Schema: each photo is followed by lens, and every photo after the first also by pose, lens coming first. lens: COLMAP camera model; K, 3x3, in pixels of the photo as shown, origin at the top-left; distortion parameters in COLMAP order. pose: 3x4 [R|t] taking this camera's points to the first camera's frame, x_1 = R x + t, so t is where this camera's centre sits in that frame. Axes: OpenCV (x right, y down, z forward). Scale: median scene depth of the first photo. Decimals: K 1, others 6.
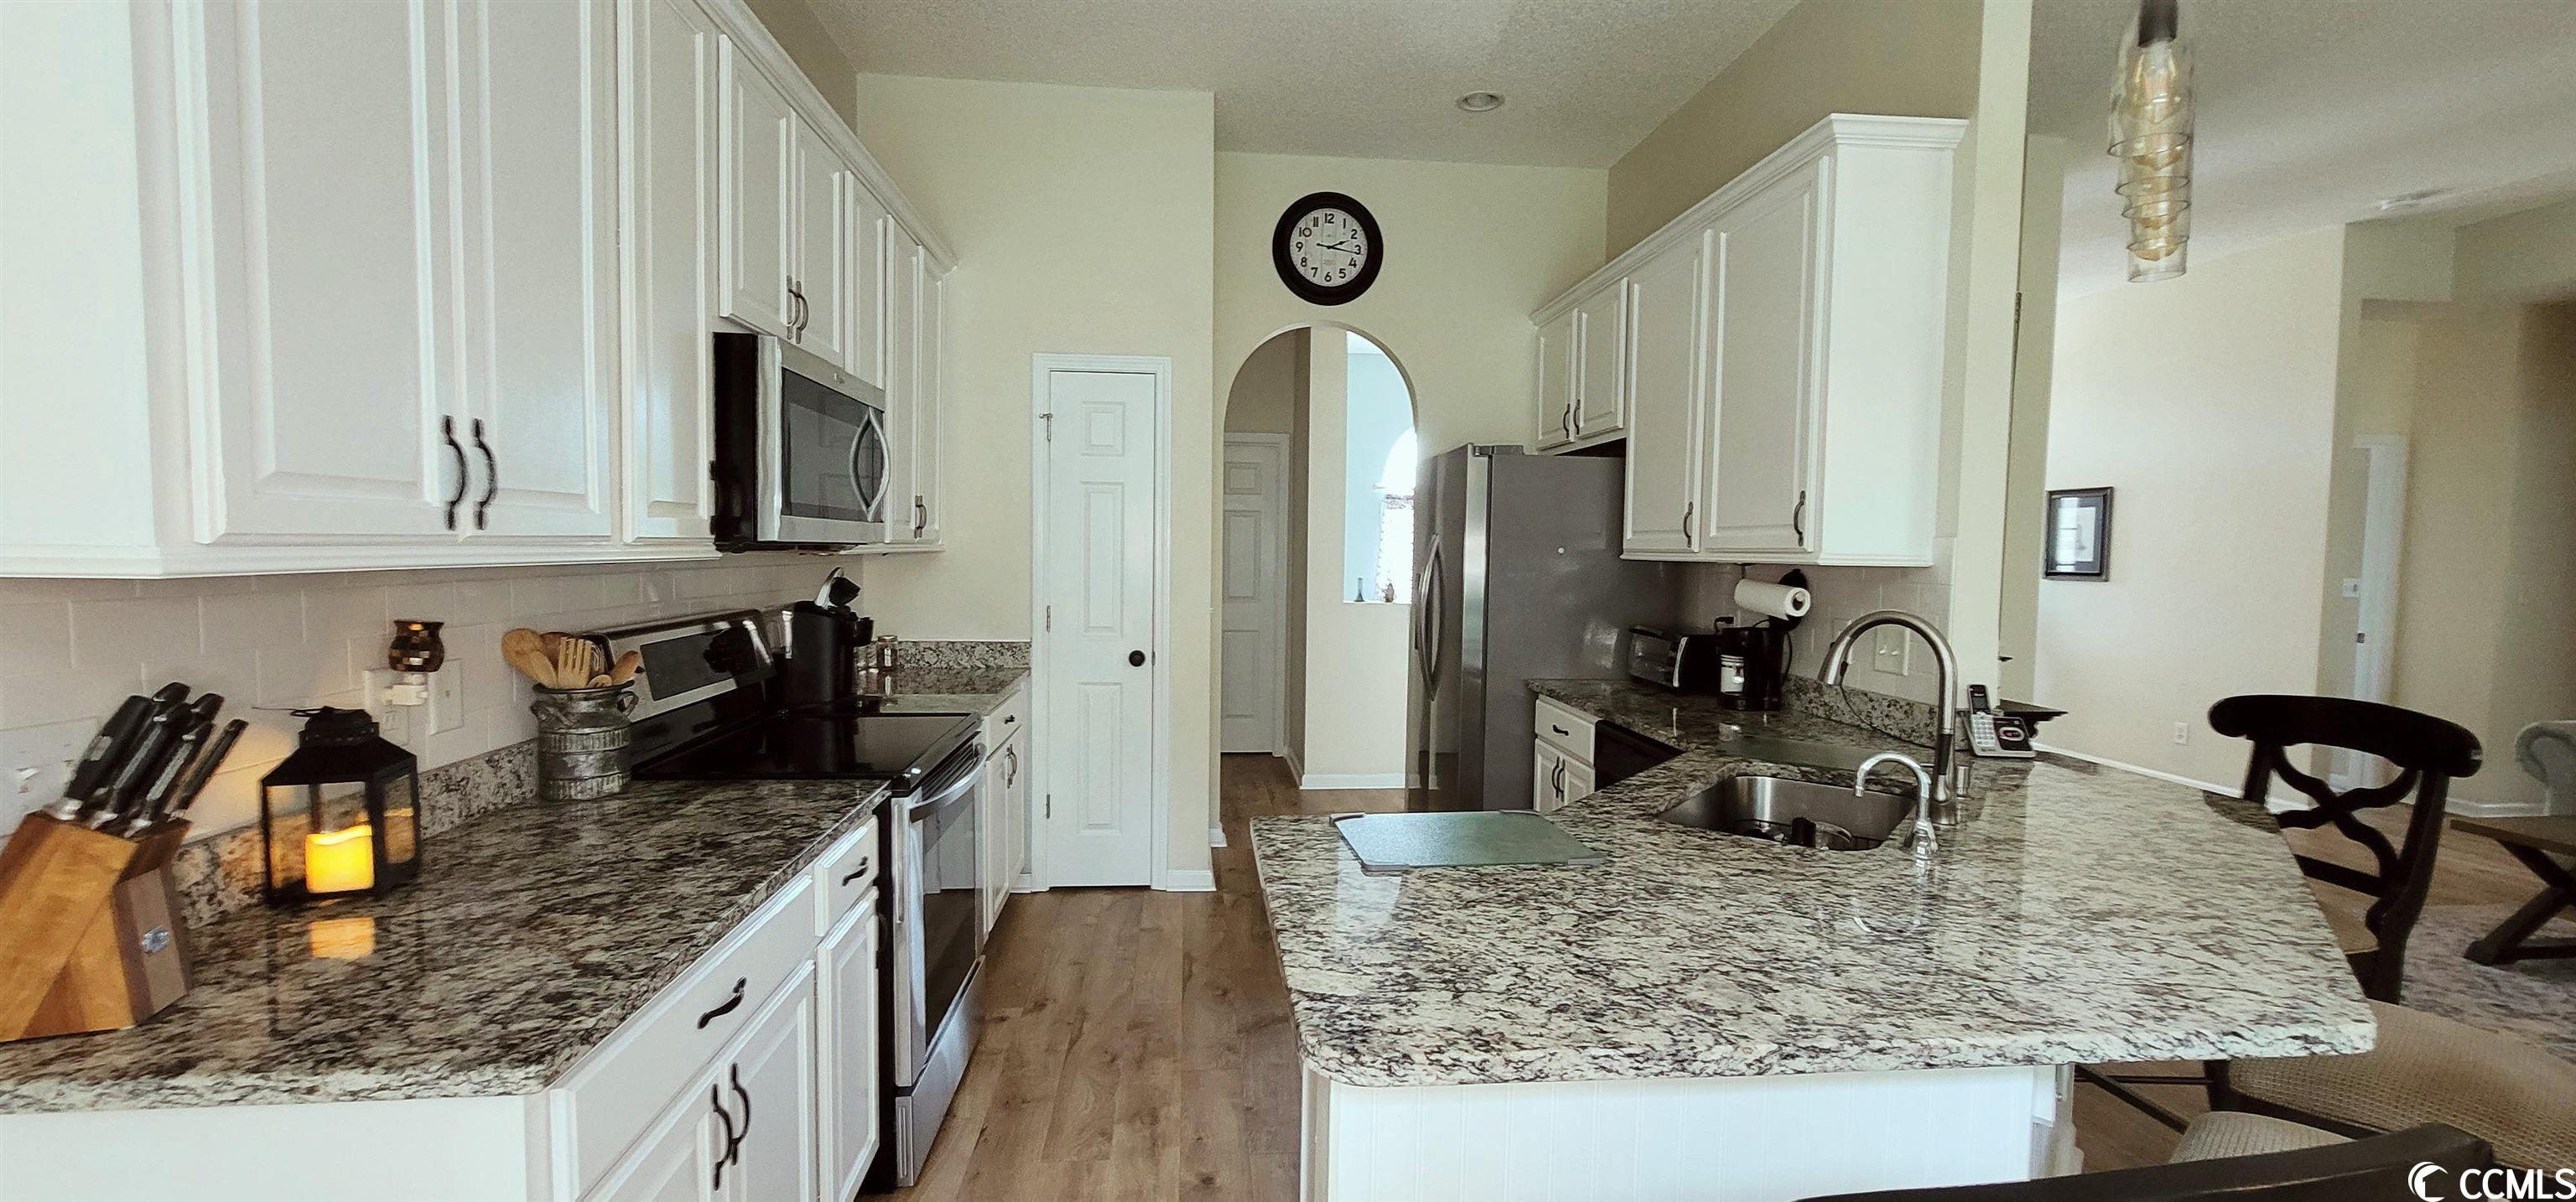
lens RADIAL K [[1226.9, 0, 1284.9], [0, 1226.9, 612.6], [0, 0, 1]] dist [-0.005088, -0.000147]
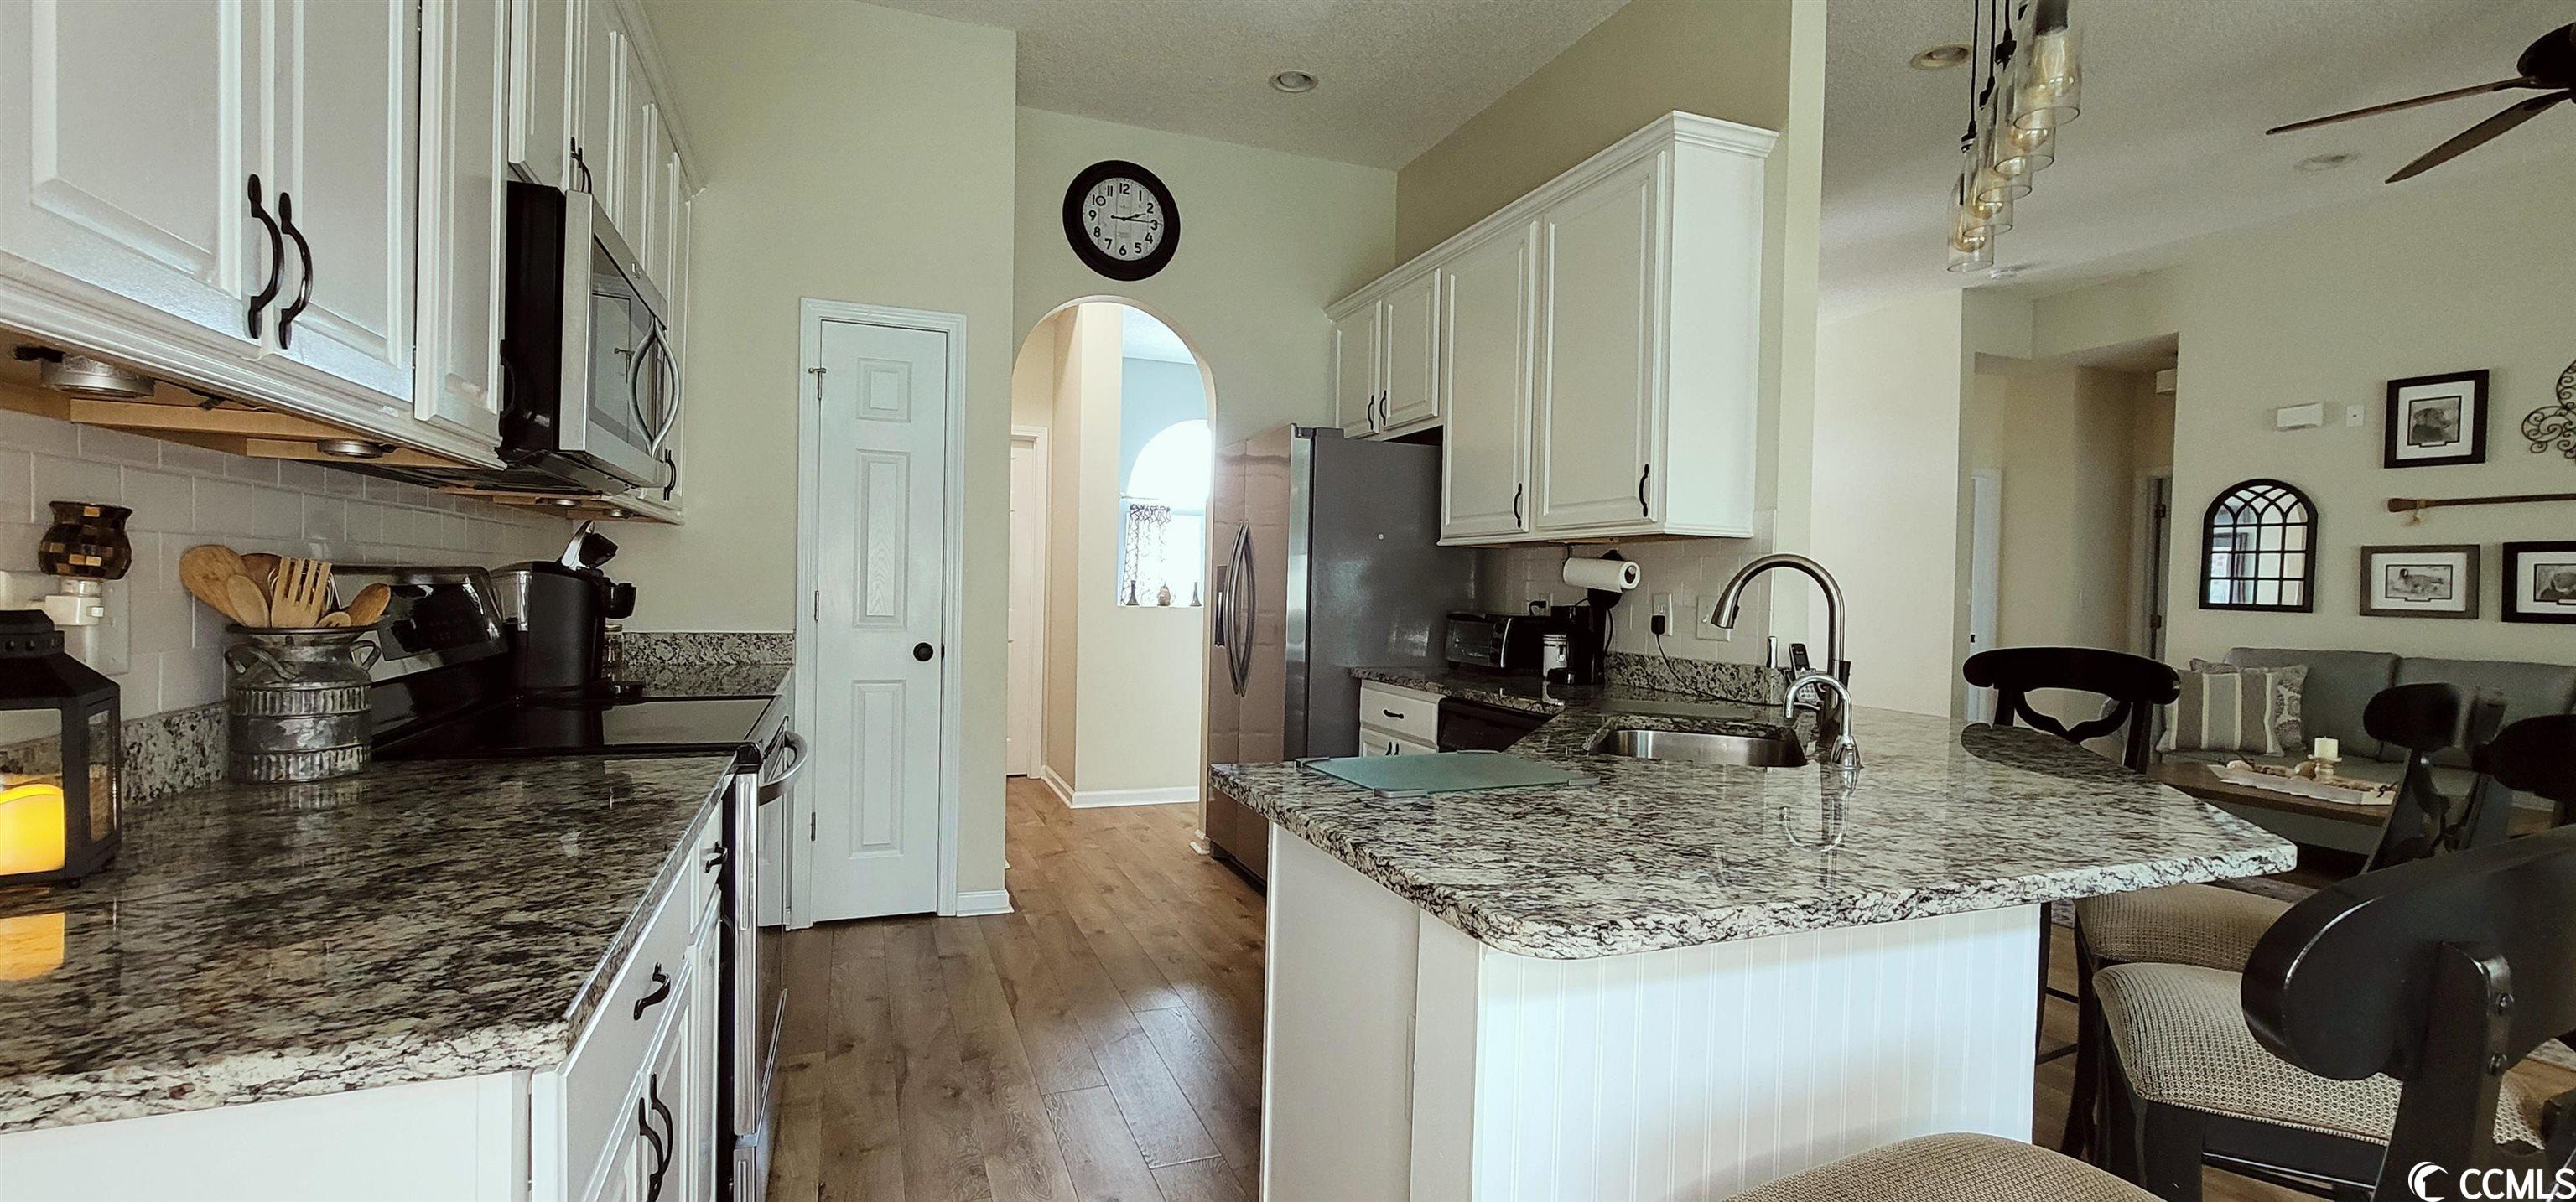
lens RADIAL K [[1259.8, 0, 1380.0], [0, 1259.8, 605.1], [0, 0, 1]] dist [-0.004956, 0.000731]
pose [[0.946826, -0.001148, 0.321745, -0.143494], [0.013659, 0.999235, -0.036631, 0.058524], [-0.321457, 0.039078, 0.946117, 0.054236]]
